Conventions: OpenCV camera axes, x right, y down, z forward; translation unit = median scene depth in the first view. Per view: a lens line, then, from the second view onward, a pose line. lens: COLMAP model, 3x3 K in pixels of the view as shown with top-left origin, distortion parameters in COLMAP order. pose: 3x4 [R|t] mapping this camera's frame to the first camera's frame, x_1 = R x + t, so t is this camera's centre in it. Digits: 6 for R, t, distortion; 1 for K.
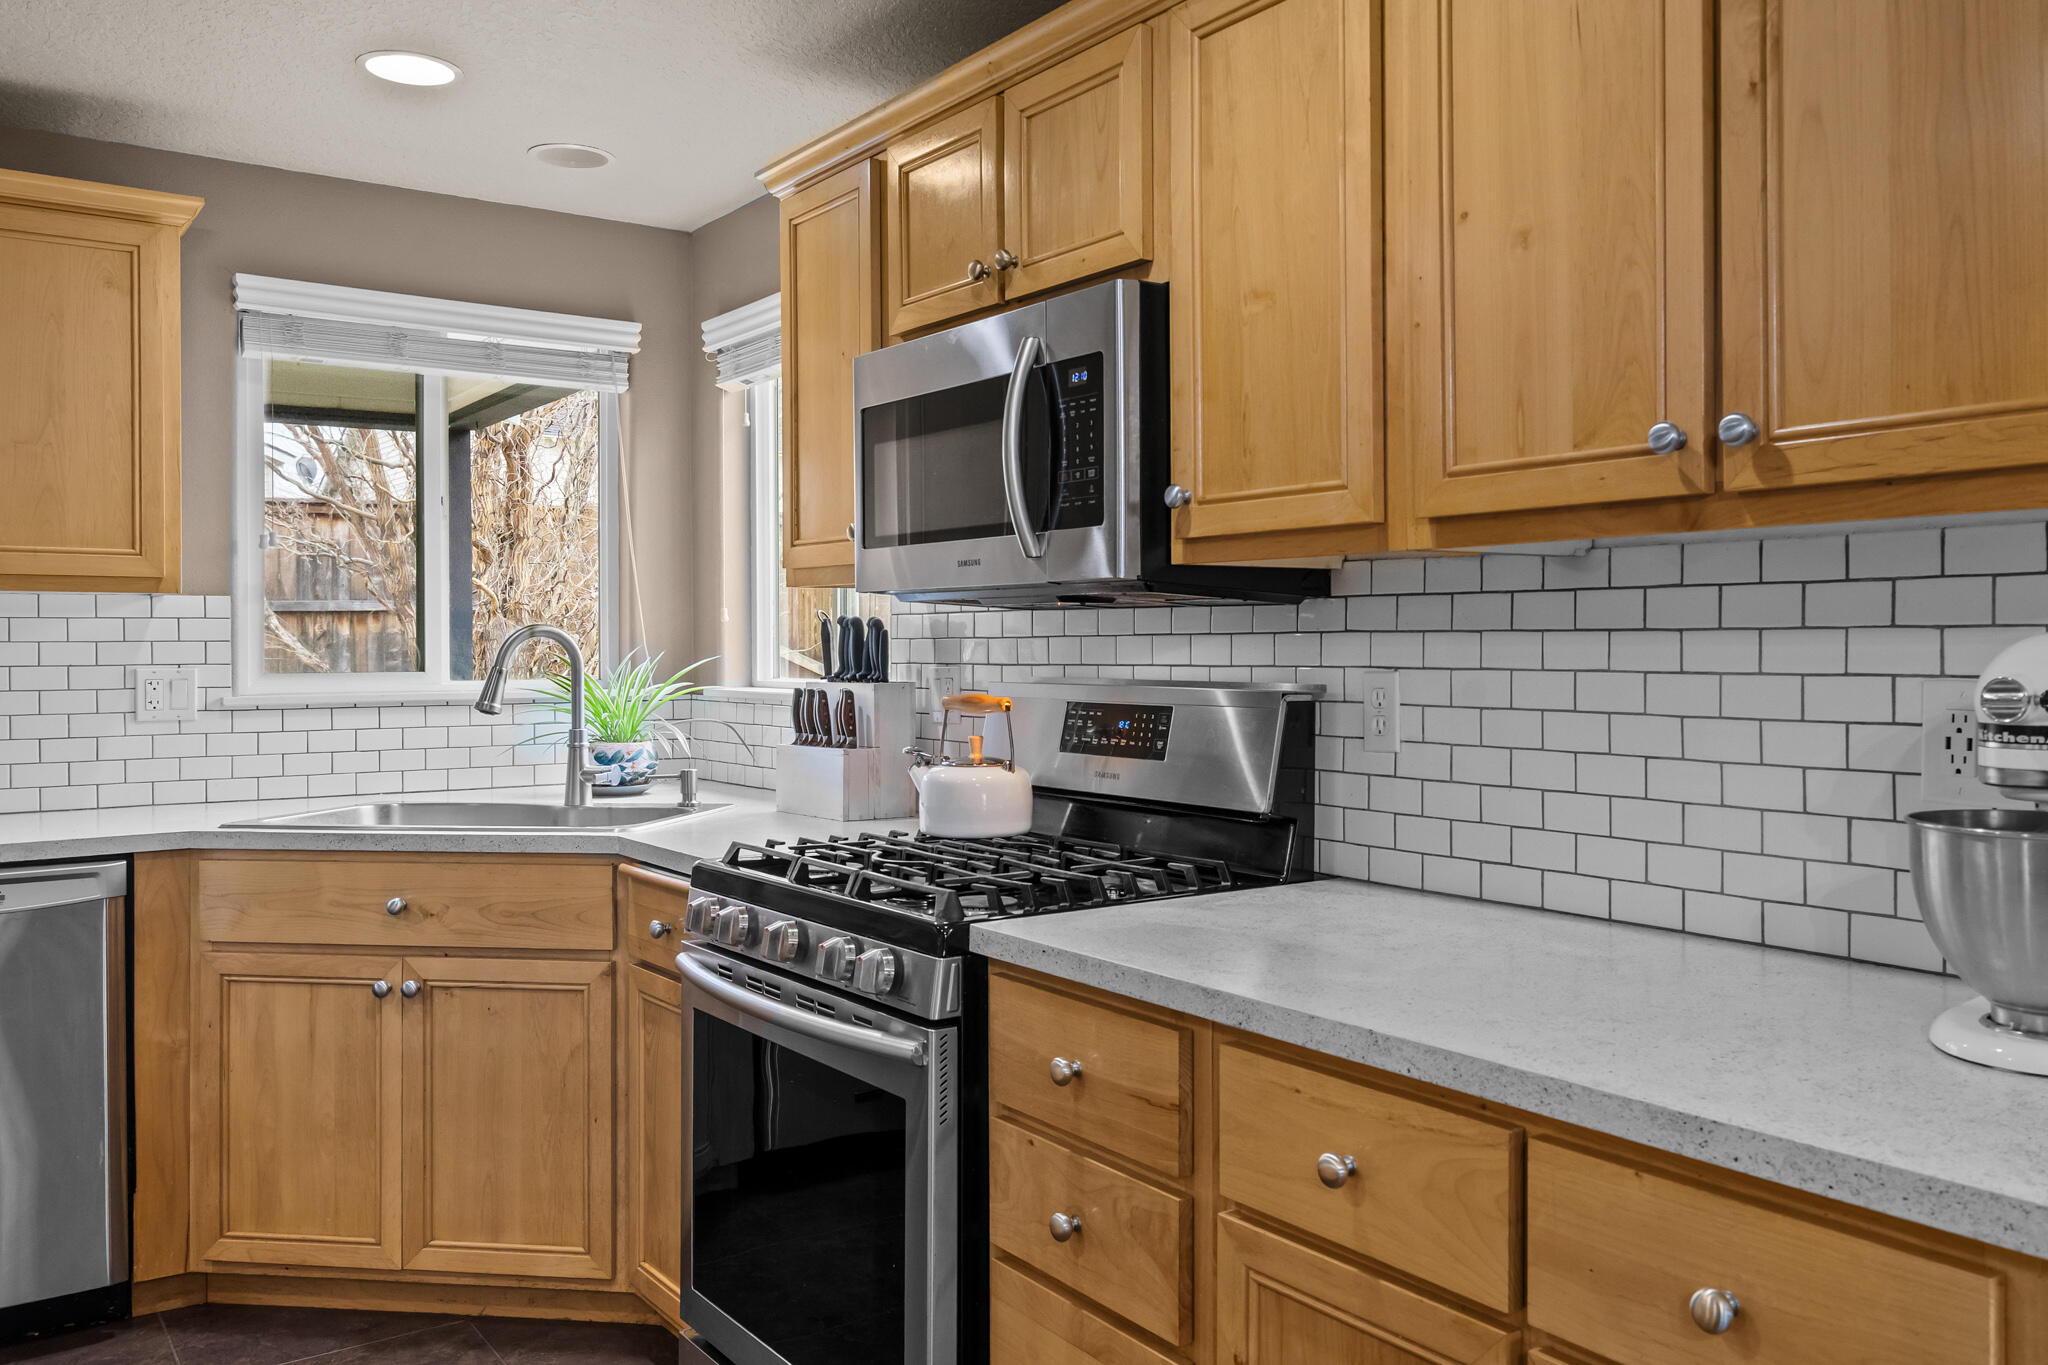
lens RADIAL K [[1643.7, 0, 1133.4], [0, 1643.7, 654.6], [0, 0, 1]] dist [0.005441, 0.001375]
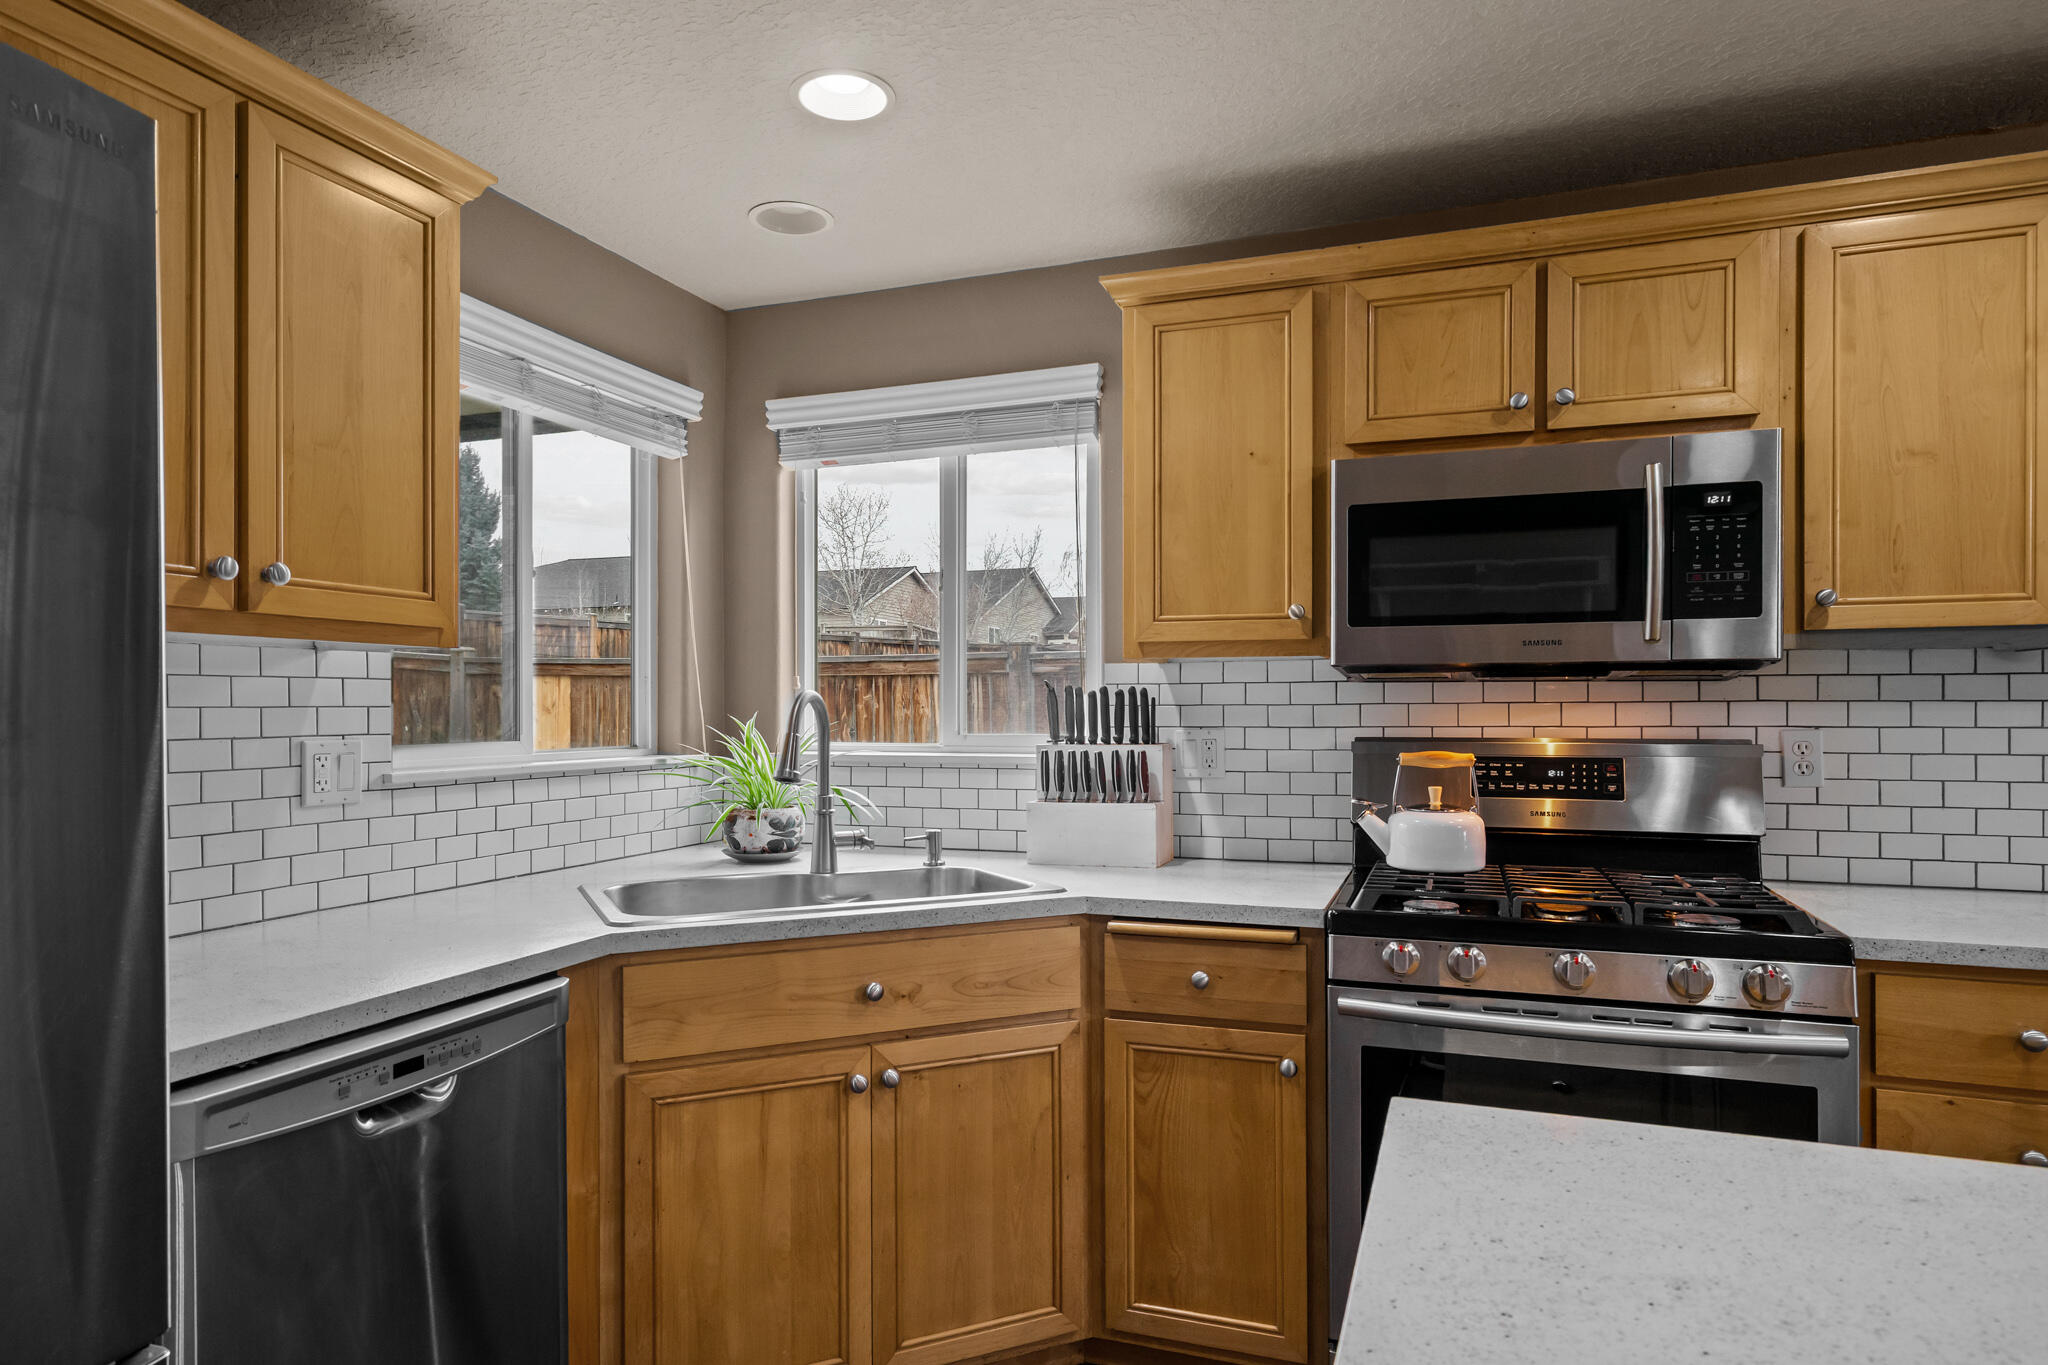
lens RADIAL K [[1208.7, 0, 1025.7], [0, 1208.7, 710.2], [0, 0, 1]] dist [0.006988, -0.000036]
pose [[0.842557, 0.000227, 0.538608, -0.825989], [0.003532, 0.999976, -0.005947, -0.002040], [-0.538596, 0.006913, 0.842536, 0.418685]]
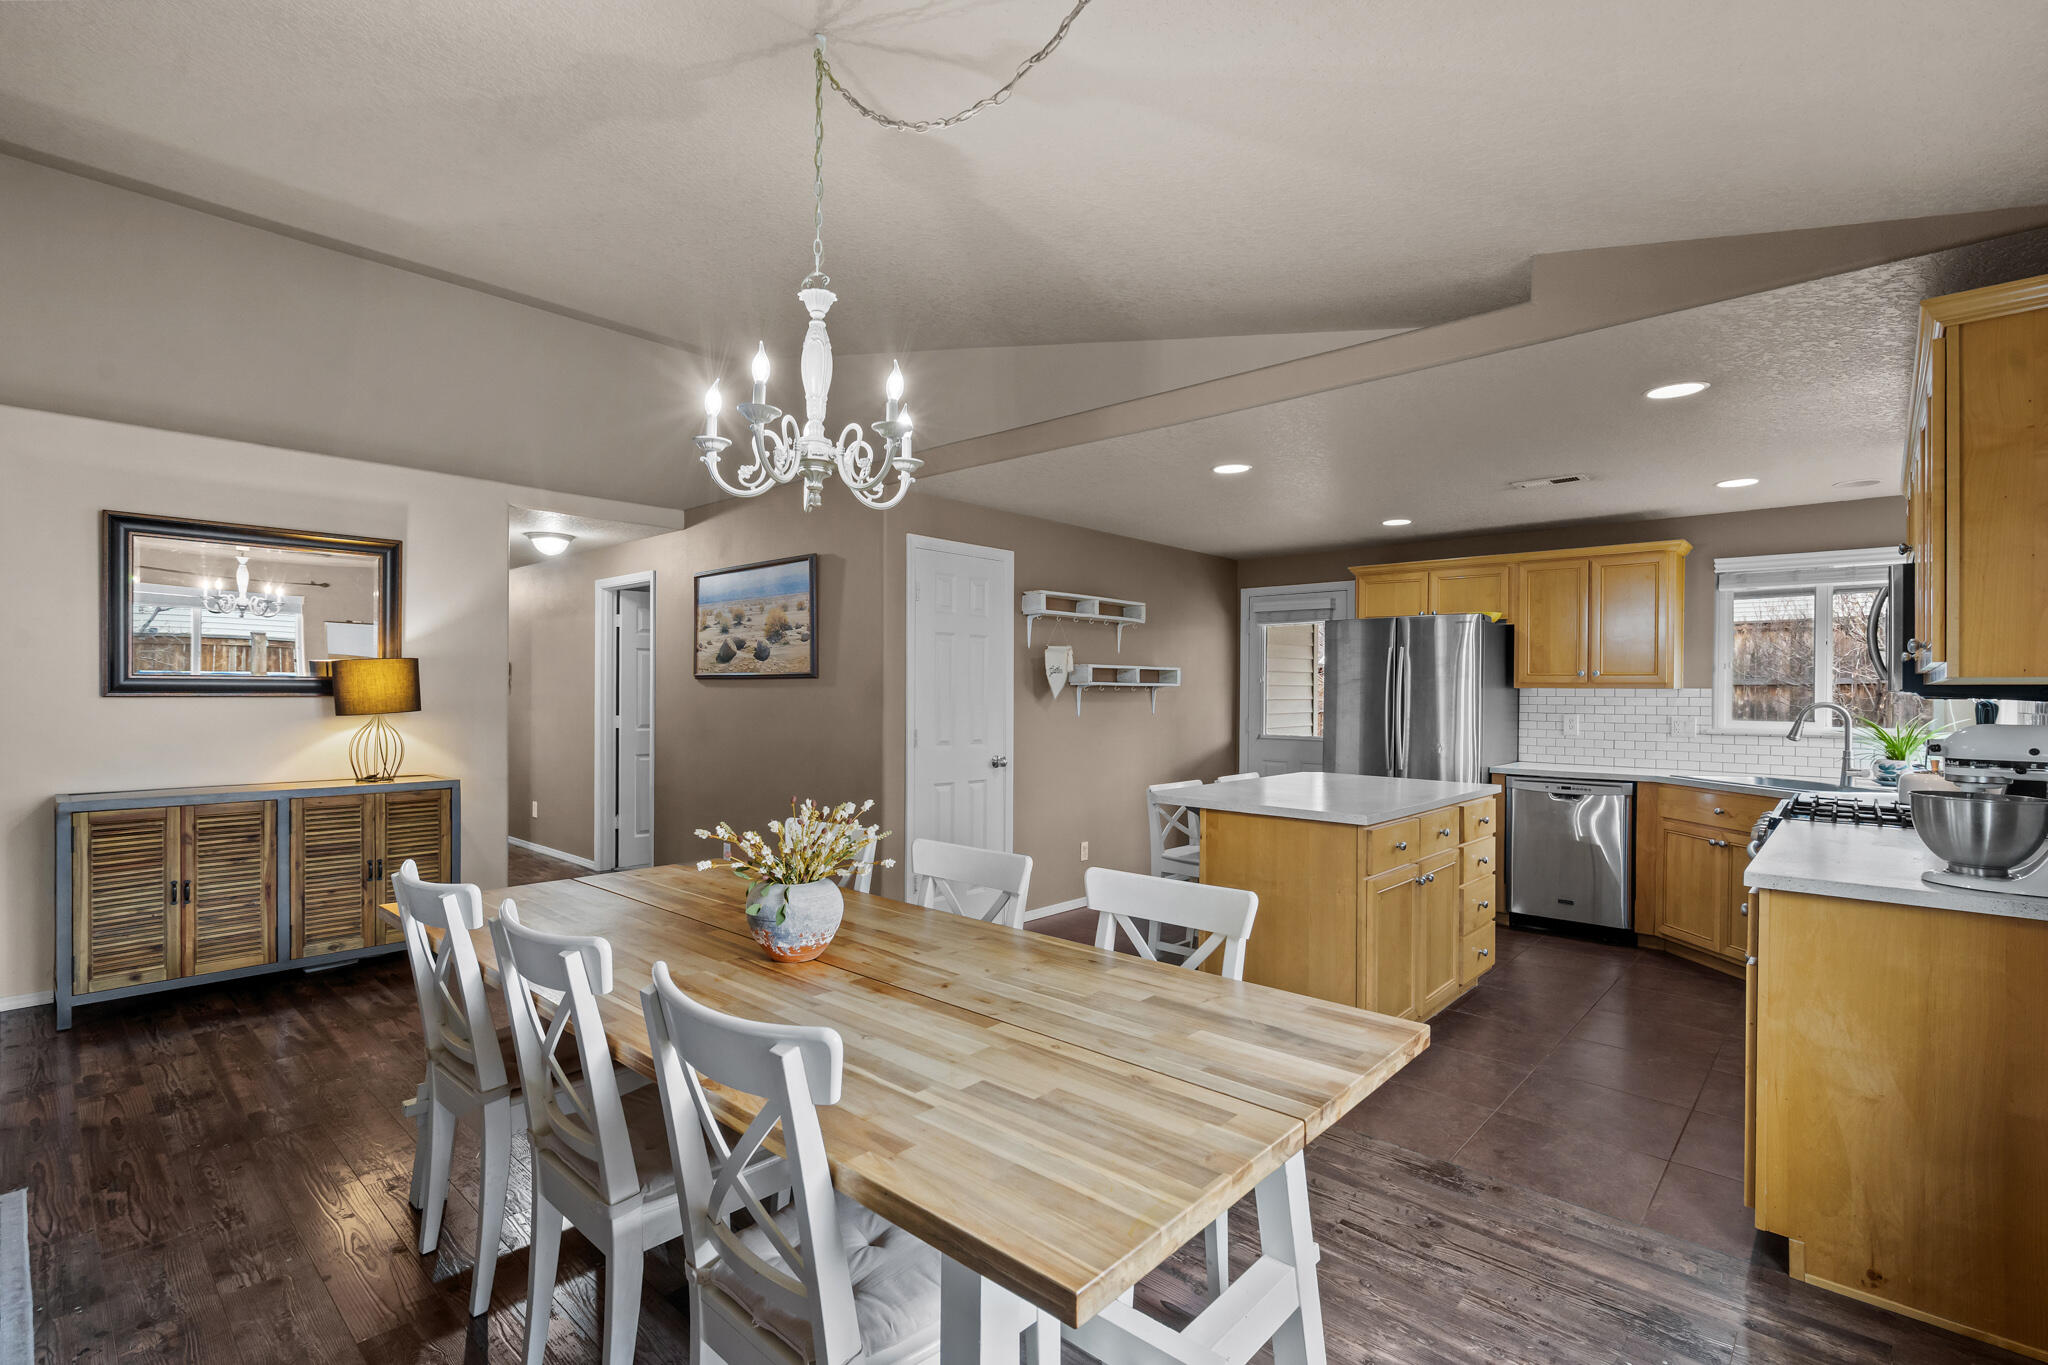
lens RADIAL K [[943.2, 0, 1011.7], [0, 943.2, 686.4], [0, 0, 1]] dist [-0.004005, 0.005310]
pose [[0.180802, -0.001449, -0.983518, 0.900479], [-0.015632, 0.999868, -0.004347, -0.021808], [0.983395, 0.016160, 0.180755, -0.404964]]
